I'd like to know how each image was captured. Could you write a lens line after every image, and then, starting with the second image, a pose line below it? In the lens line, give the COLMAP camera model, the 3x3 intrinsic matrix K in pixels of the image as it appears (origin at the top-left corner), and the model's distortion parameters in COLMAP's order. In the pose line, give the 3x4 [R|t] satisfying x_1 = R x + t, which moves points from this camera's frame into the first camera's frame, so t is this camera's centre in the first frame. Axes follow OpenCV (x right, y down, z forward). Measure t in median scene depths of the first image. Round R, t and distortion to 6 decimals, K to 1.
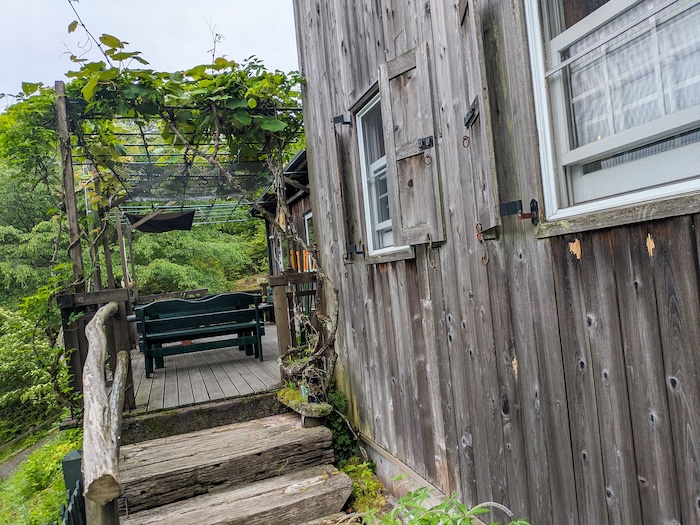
lens RADIAL K [[520.1, 0, 349.7], [0, 520.1, 263.2], [0, 0, 1]] dist [0.018847, -0.018847]
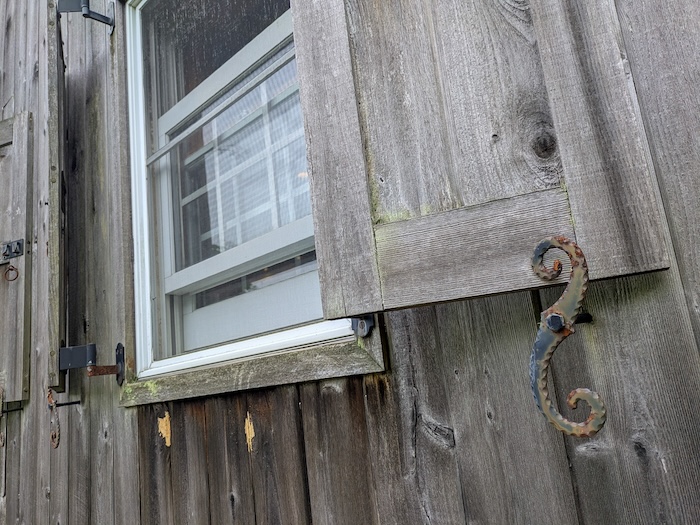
lens RADIAL K [[520.1, 0, 351.2], [0, 520.1, 262.8], [0, 0, 1]] dist [0.018847, -0.018847]
pose [[0.887262, 0.091357, 0.452128, 0.313592], [0.020794, 0.971272, -0.237062, -0.062941], [-0.460797, 0.219738, 0.859873, 0.312630]]
